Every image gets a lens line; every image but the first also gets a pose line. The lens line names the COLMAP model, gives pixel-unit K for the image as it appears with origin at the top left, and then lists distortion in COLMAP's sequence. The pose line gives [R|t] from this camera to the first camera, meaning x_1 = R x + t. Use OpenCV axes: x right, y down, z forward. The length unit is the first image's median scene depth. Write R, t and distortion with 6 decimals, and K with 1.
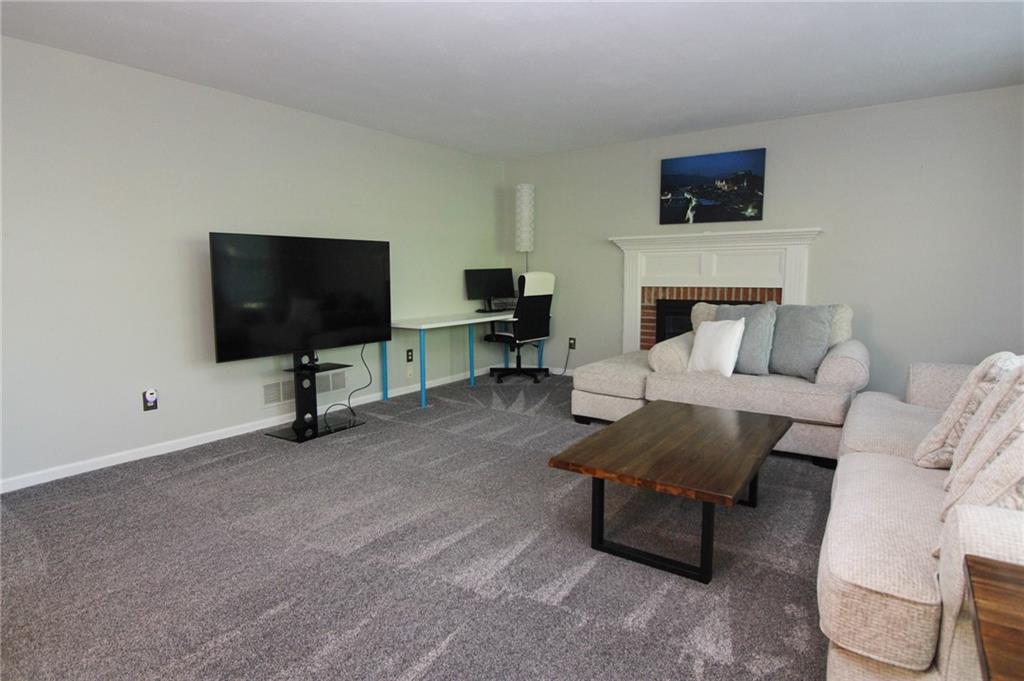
lens RADIAL K [[582.4, 0, 512.0], [0, 582.4, 340.5], [0, 0, 1]] dist [-0.000484, -0.000606]
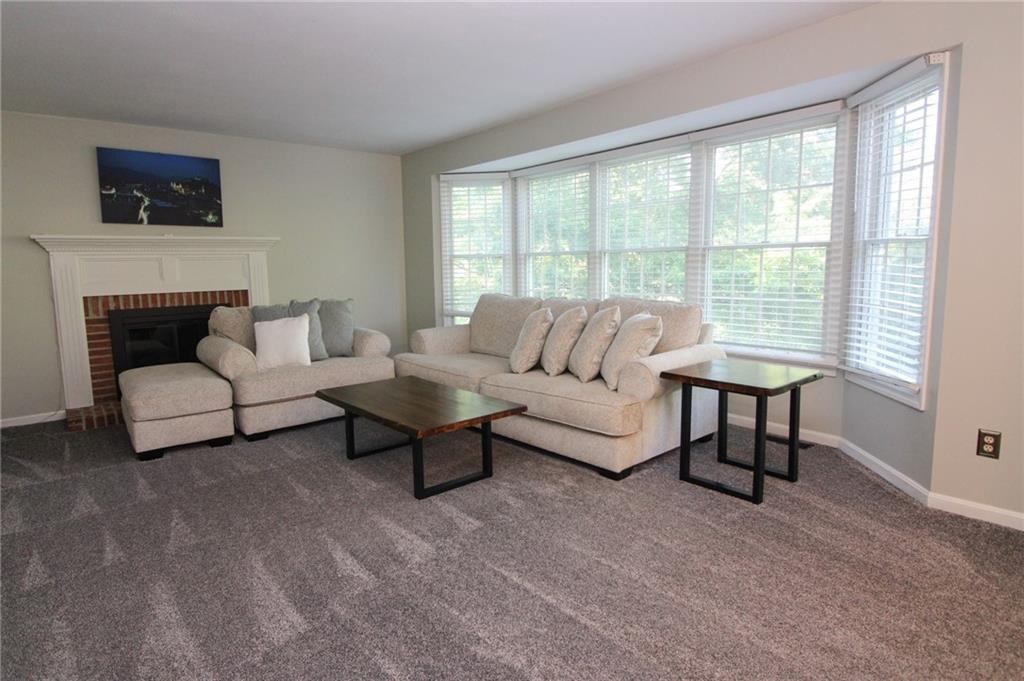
lens RADIAL K [[582.4, 0, 512.0], [0, 582.4, 340.5], [0, 0, 1]] dist [-0.000484, -0.000606]
pose [[0.211026, -0.123736, 0.969617, -0.504978], [0.135422, 0.986091, 0.096365, -0.032442], [-0.968054, 0.110972, 0.224847, 0.266153]]
